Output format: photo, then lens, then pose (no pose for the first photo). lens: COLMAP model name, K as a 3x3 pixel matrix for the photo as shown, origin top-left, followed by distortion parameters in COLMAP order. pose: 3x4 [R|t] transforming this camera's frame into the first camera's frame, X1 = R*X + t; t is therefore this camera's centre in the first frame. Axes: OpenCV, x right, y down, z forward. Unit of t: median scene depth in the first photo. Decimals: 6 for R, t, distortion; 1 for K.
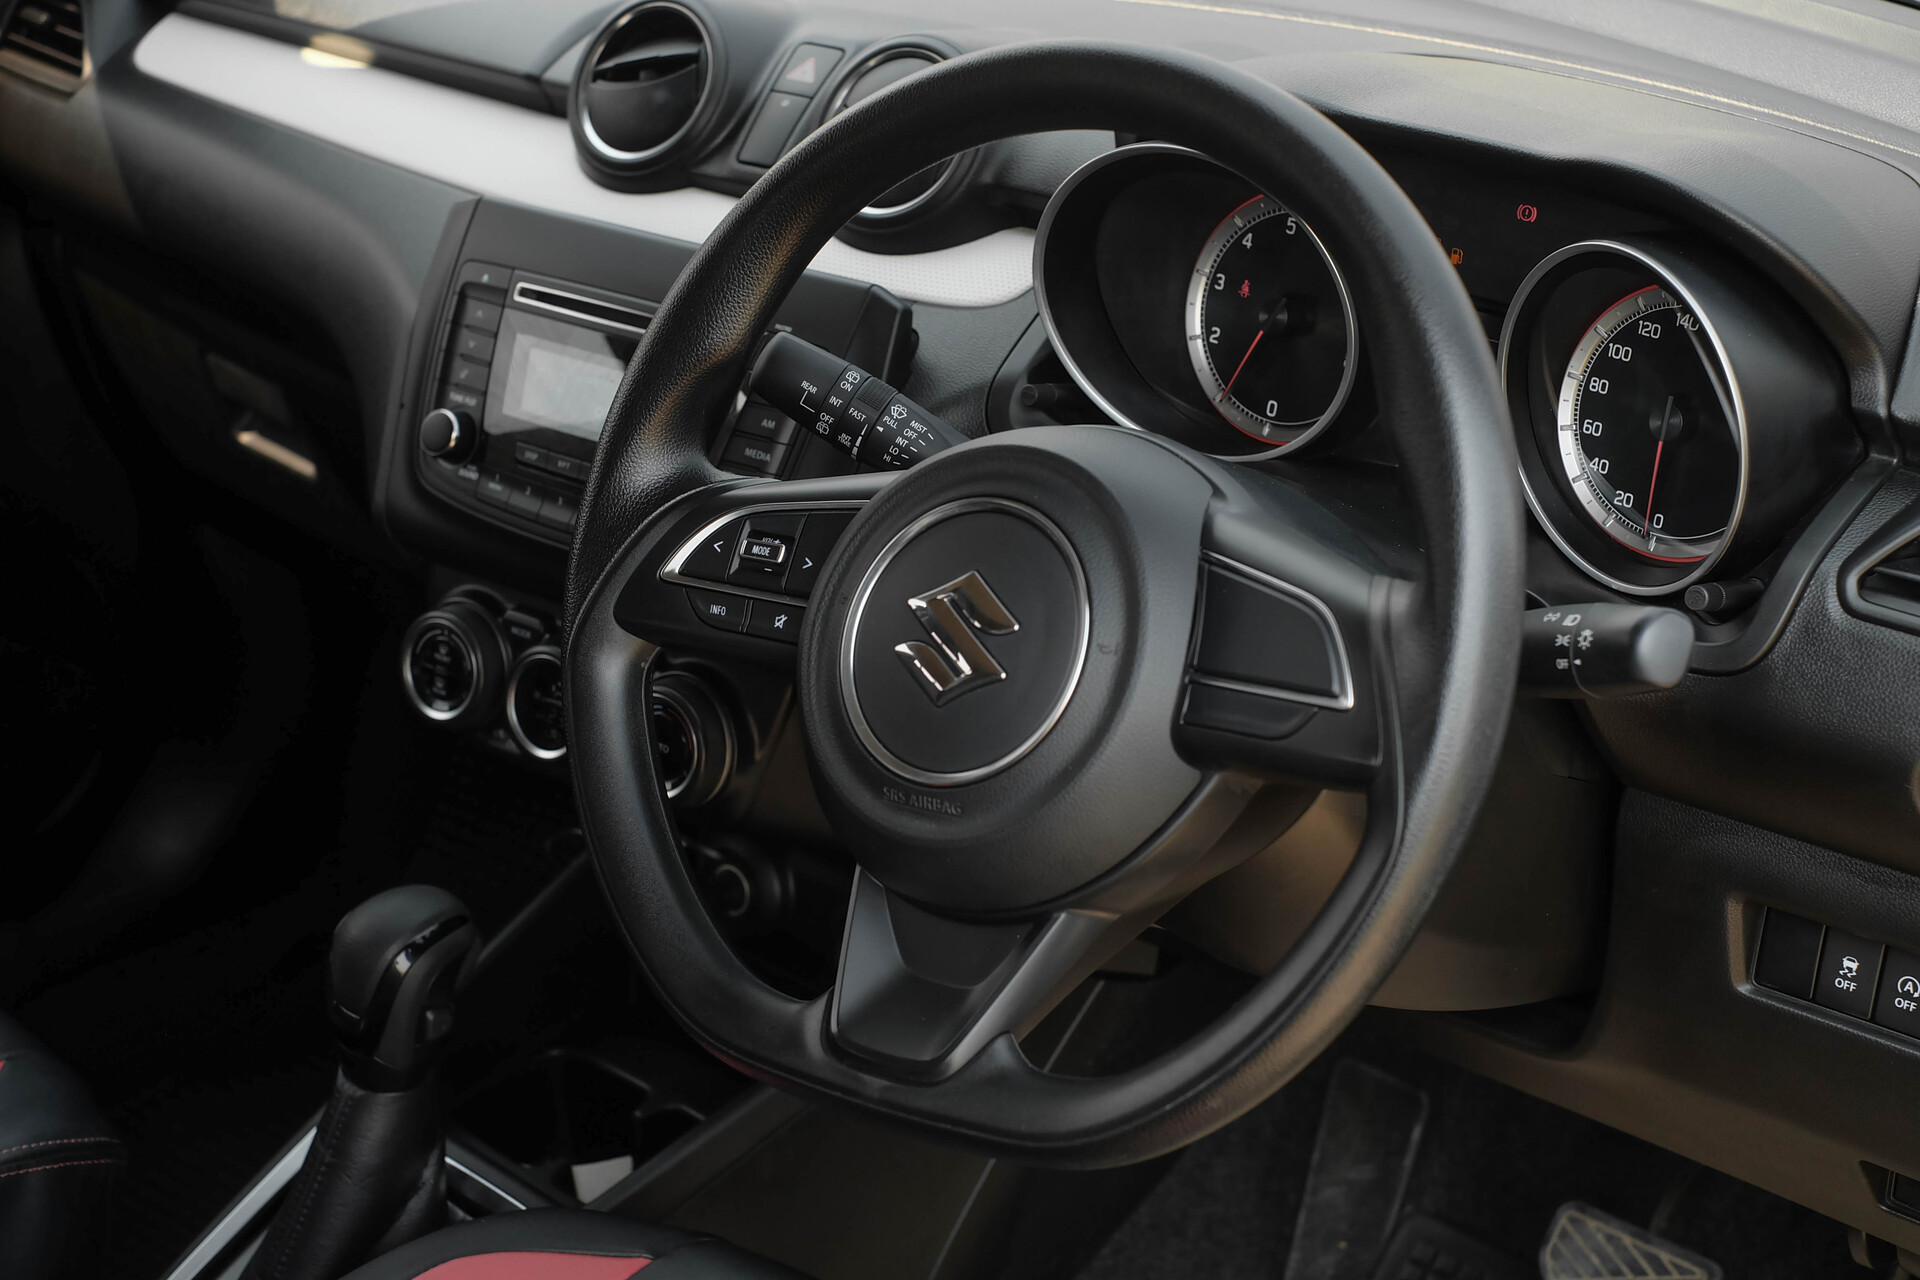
lens RADIAL K [[3063.4, 0, 953.7], [0, 3063.4, 659.7], [0, 0, 1]] dist [-0.056036, 0.000000]
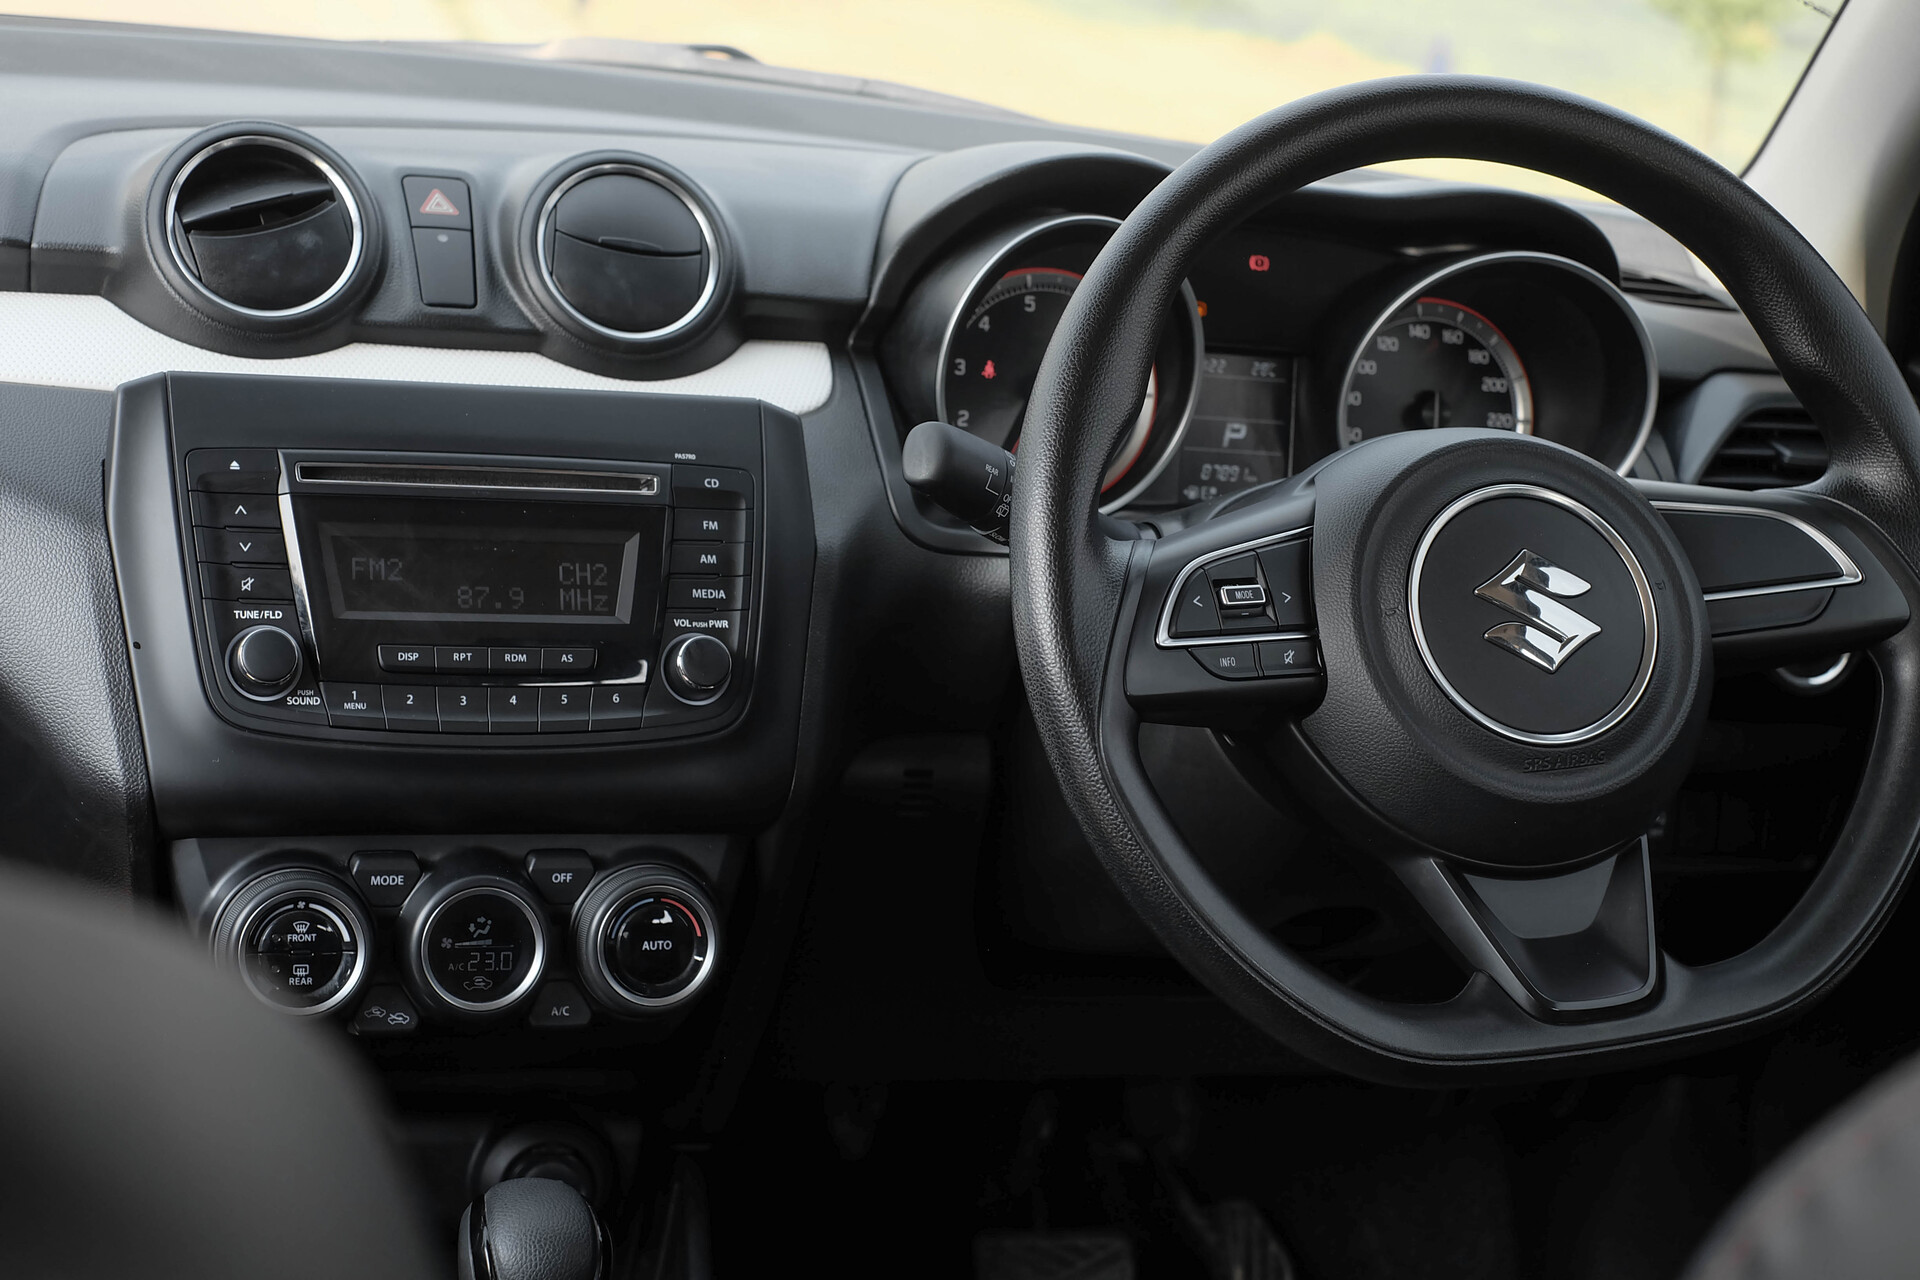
lens RADIAL K [[3063.4, 0, 964.0], [0, 3063.4, 621.5], [0, 0, 1]] dist [-0.056036, 0.000000]
pose [[0.538804, -0.144793, 0.829895, -0.854789], [0.244885, 0.969499, 0.010160, -0.054618], [-0.806053, 0.197755, 0.557827, 0.477097]]
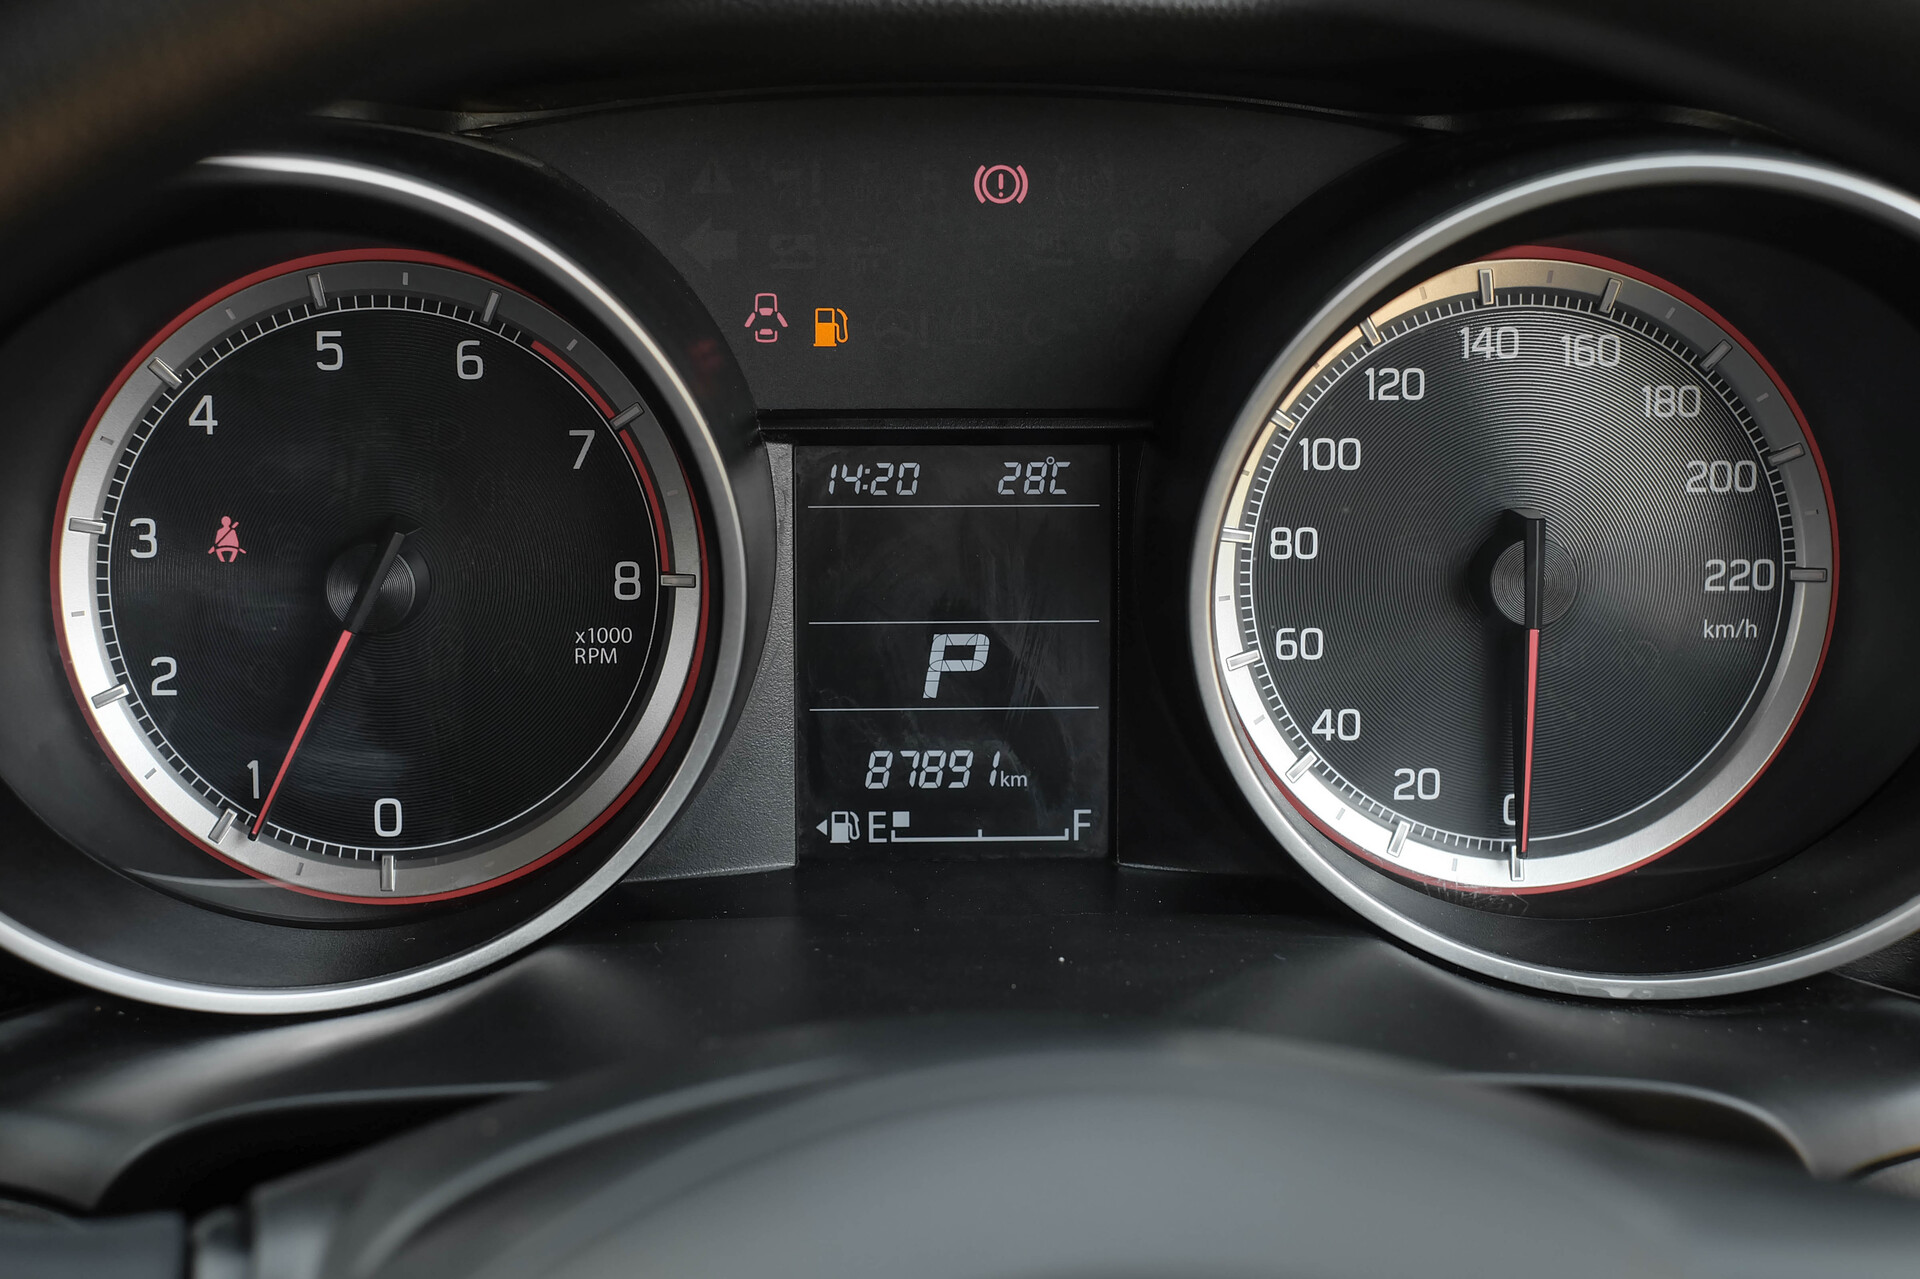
lens RADIAL K [[3063.4, 0, 939.7], [0, 3063.4, 565.5], [0, 0, 1]] dist [-0.056036, 0.000000]
pose [[0.713439, -0.239960, 0.658350, -0.100982], [0.284943, 0.957698, 0.040281, -0.116935], [-0.640166, 0.158854, 0.751633, 0.710766]]
